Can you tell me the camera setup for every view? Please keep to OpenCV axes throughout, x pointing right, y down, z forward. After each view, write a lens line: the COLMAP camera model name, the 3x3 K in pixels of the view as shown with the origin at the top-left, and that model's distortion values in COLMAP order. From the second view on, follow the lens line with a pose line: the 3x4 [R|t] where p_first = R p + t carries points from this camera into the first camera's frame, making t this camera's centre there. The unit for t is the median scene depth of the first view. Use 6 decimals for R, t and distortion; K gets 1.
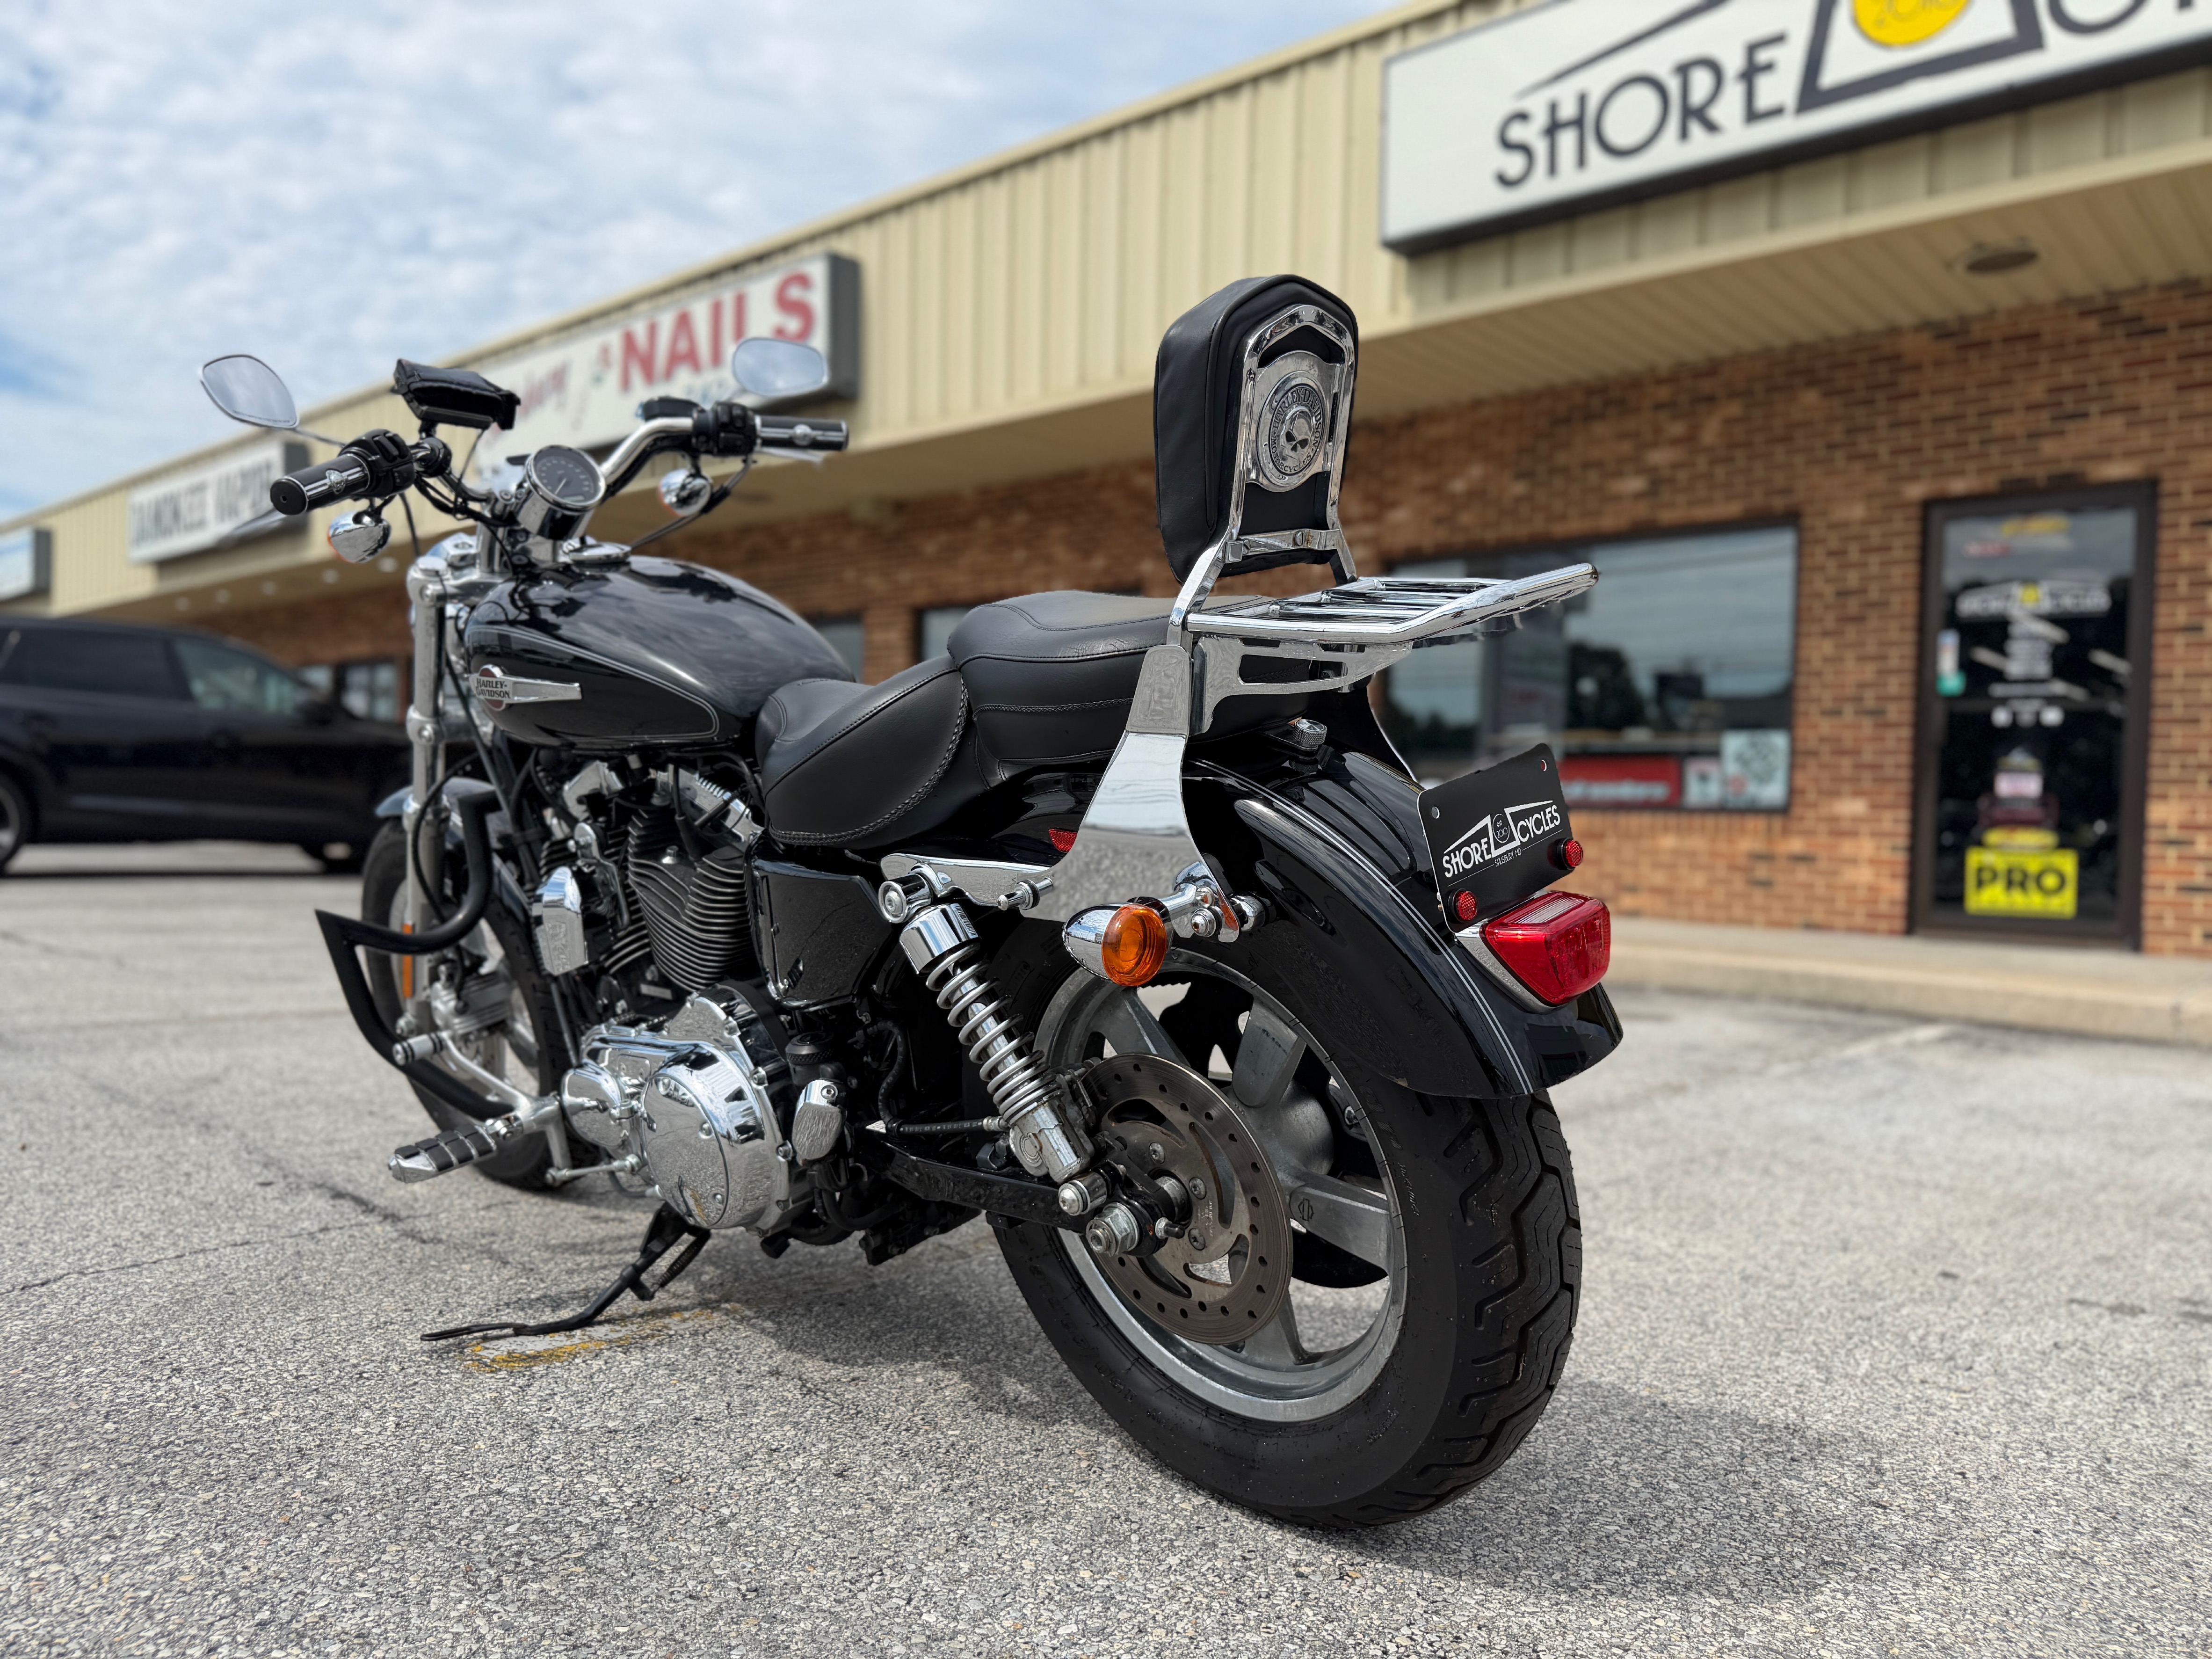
lens RADIAL K [[1572.2, 0, 1095.3], [0, 1572.2, 824.9], [0, 0, 1]] dist [0.009323, -0.015308]
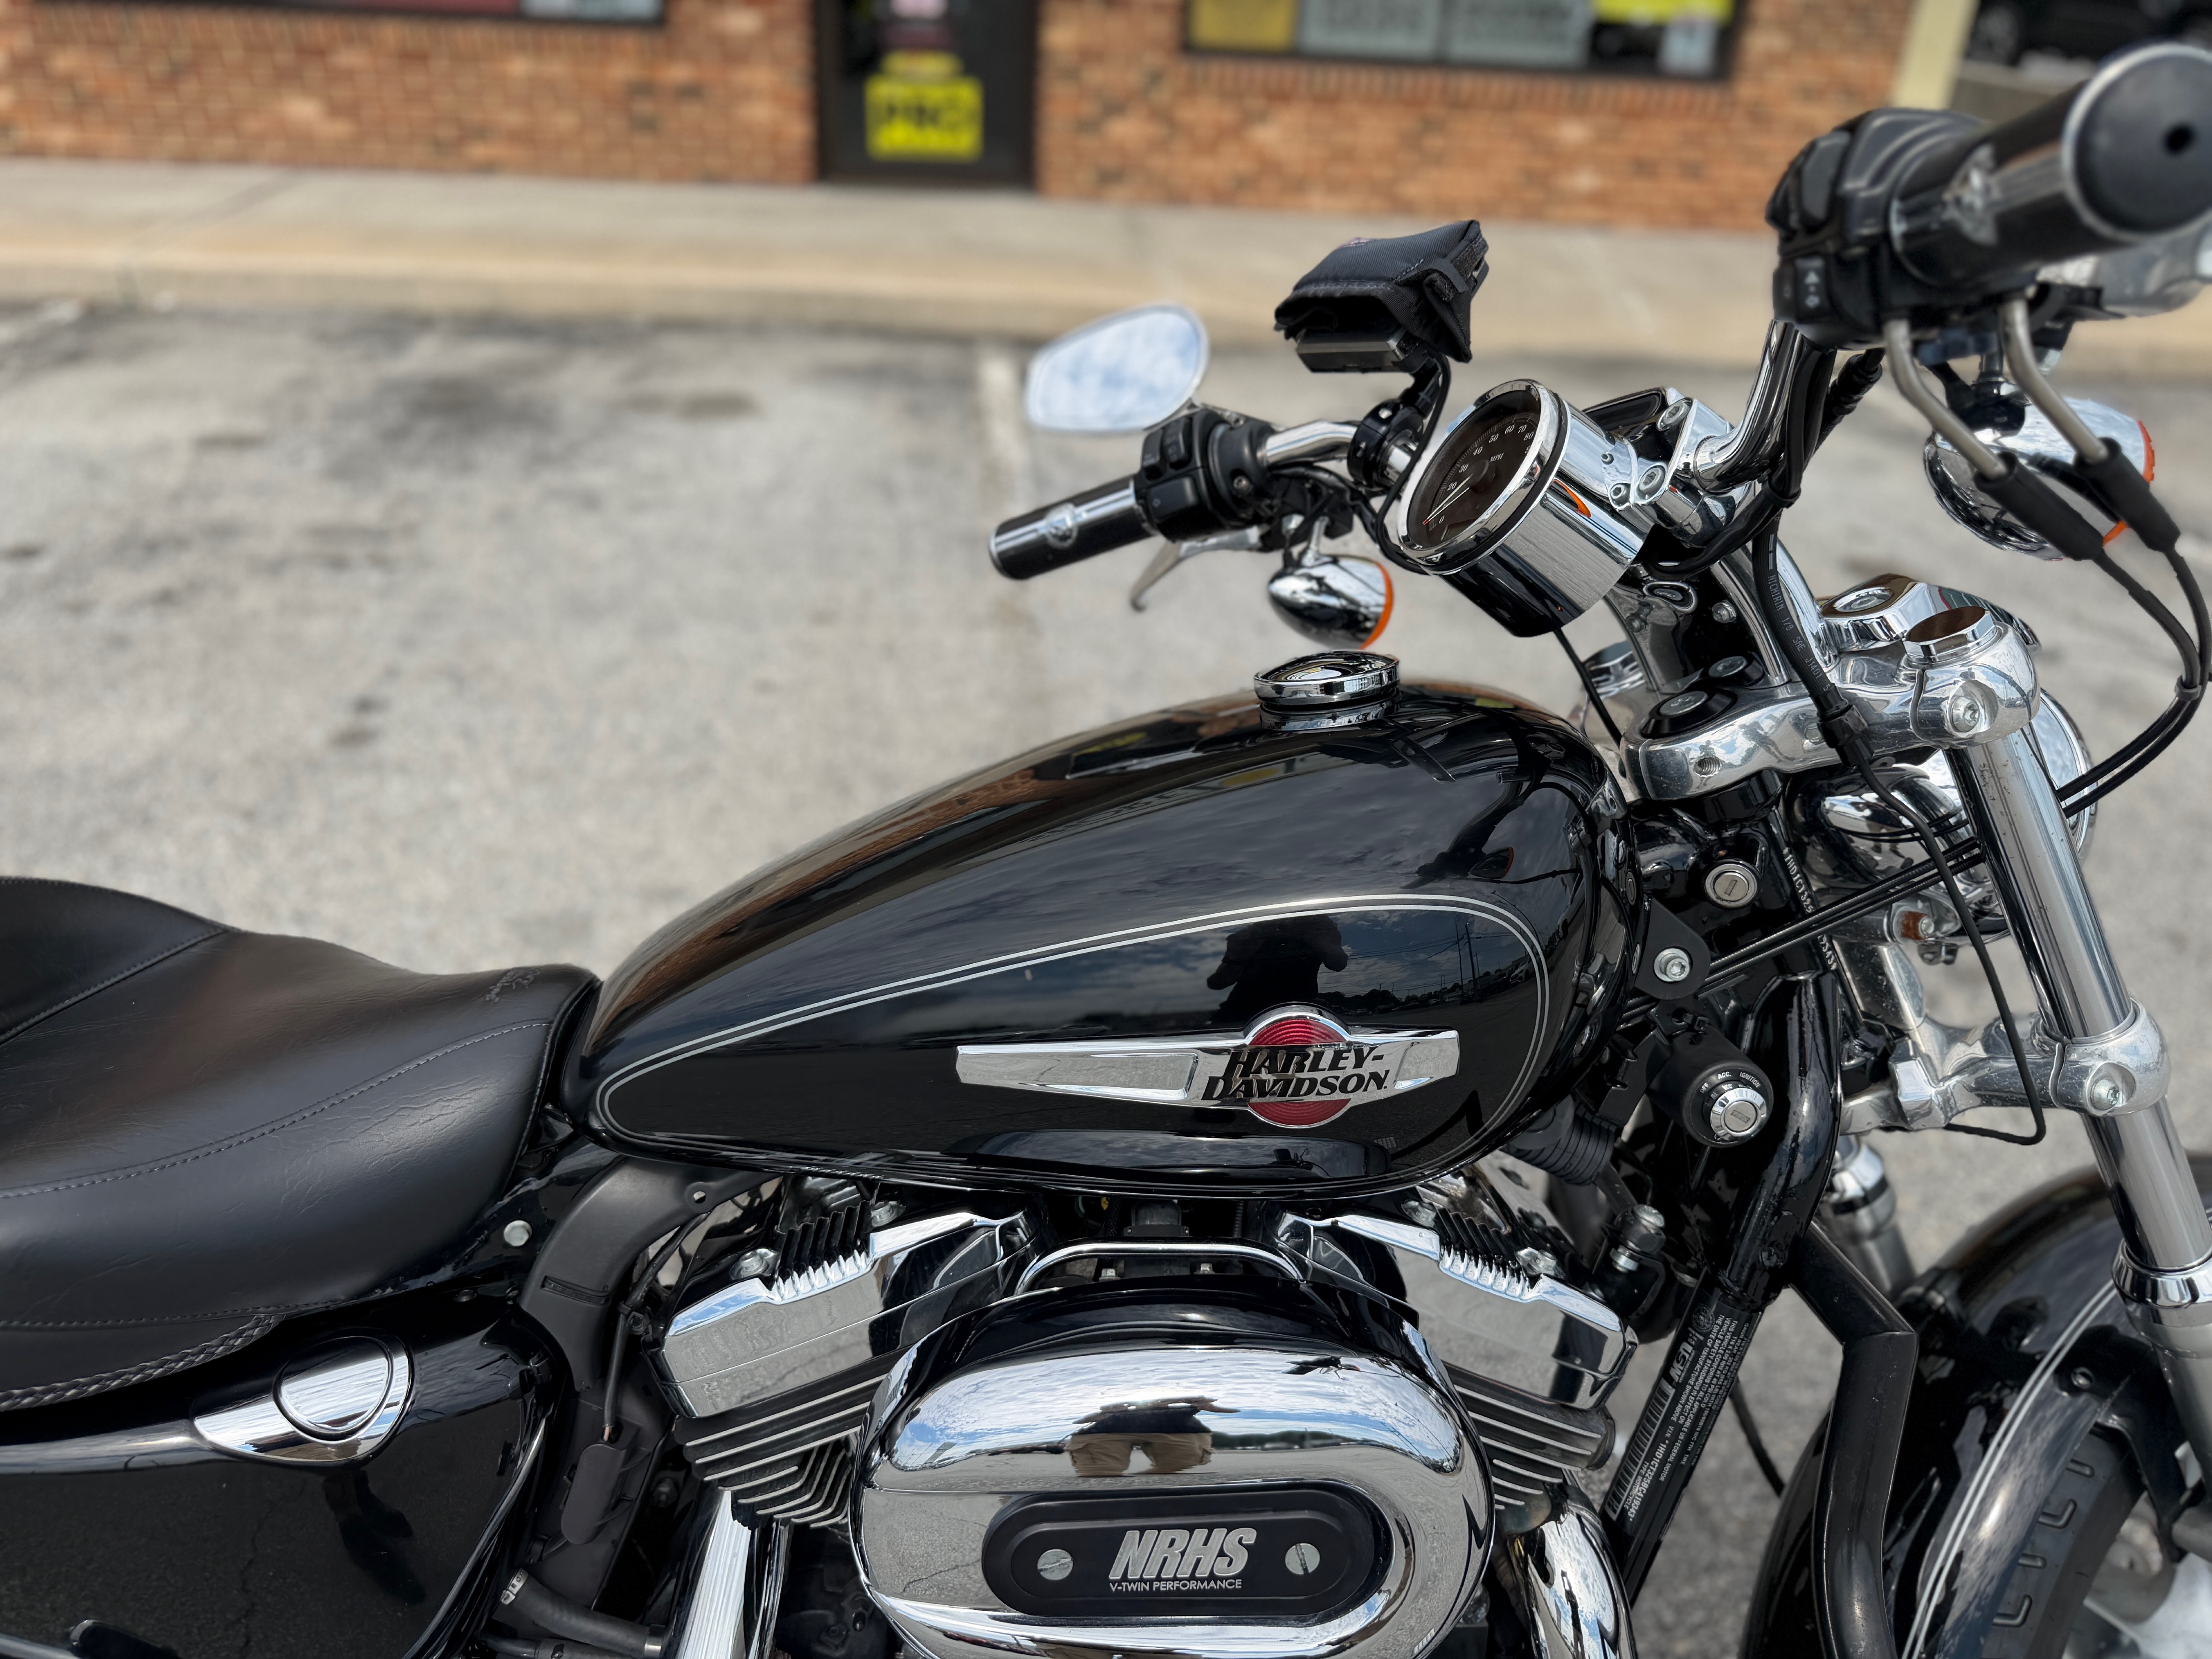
lens RADIAL K [[1572.2, 0, 1121.6], [0, 1572.2, 874.8], [0, 0, 1]] dist [0.009323, -0.015308]
pose [[0.665937, -0.378198, 0.643035, -0.100548], [-0.032926, 0.846228, 0.531803, -0.089930], [-0.745281, -0.375320, 0.551082, 0.261048]]
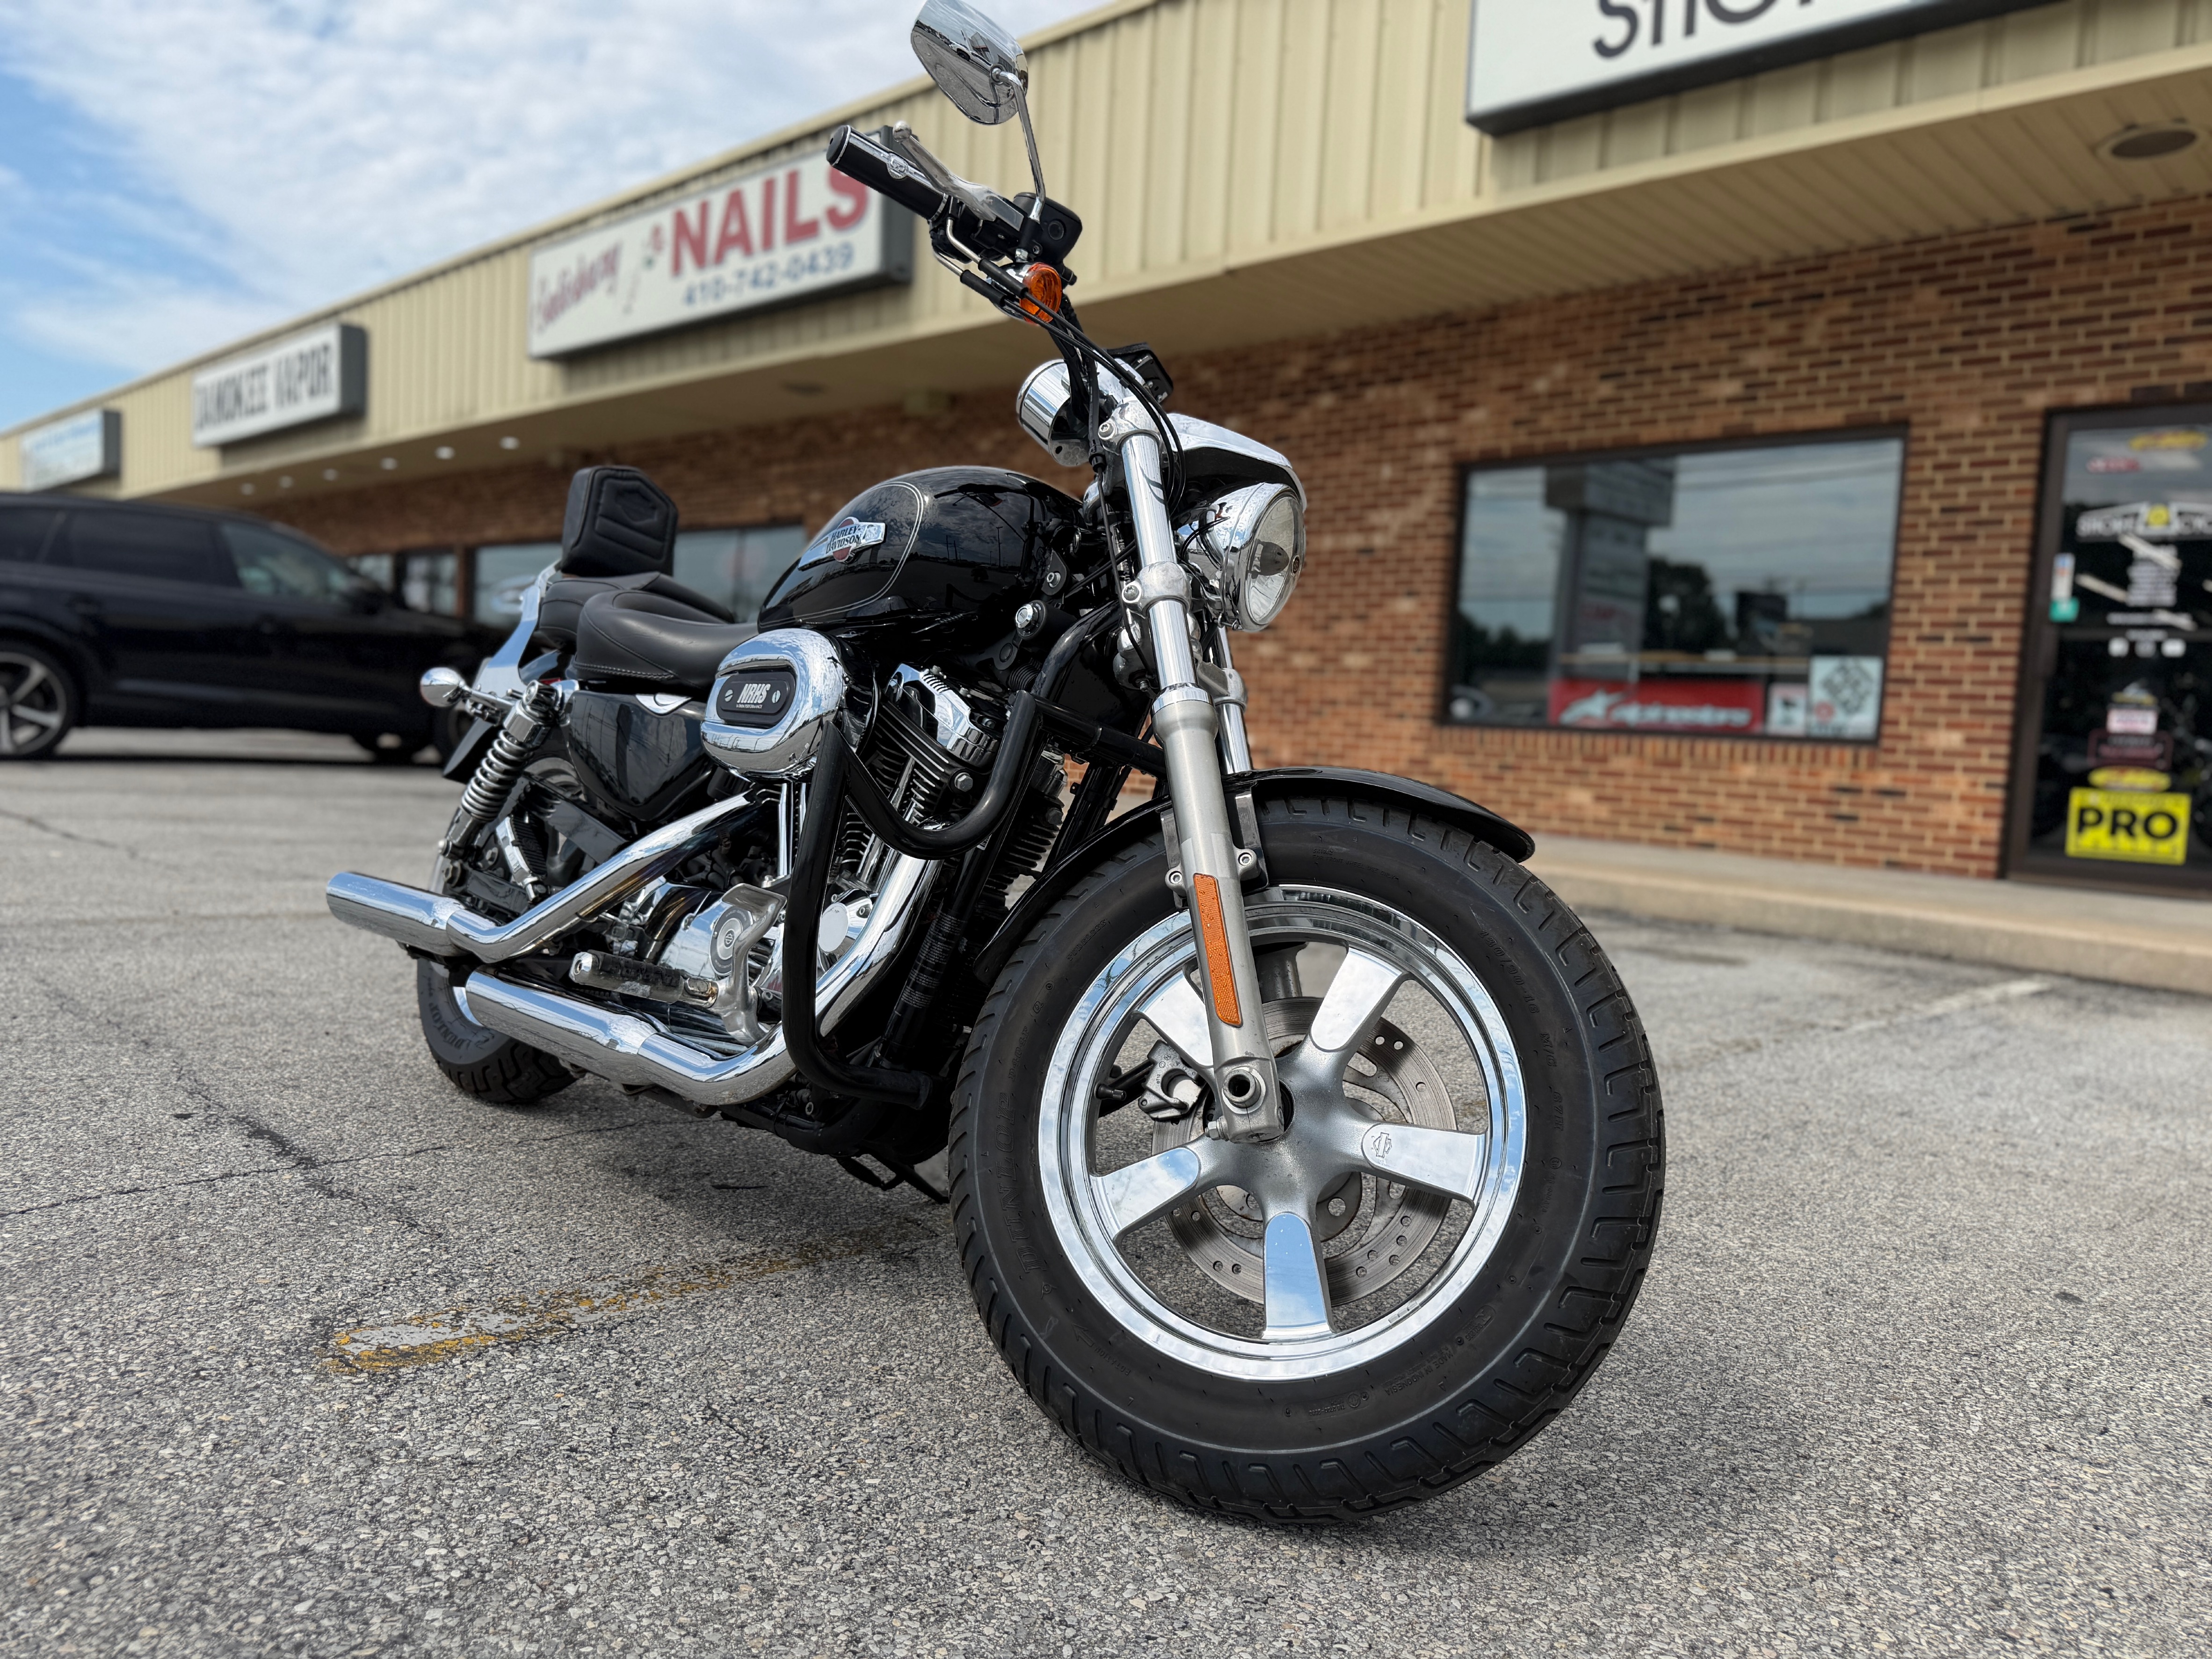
lens RADIAL K [[1572.2, 0, 1087.9], [0, 1572.2, 829.2], [0, 0, 1]] dist [0.009323, -0.015308]
pose [[0.998686, 0.029299, -0.042048, 0.010861], [-0.026659, 0.997719, 0.062022, -0.003090], [0.043769, -0.060819, 0.997189, 0.042617]]
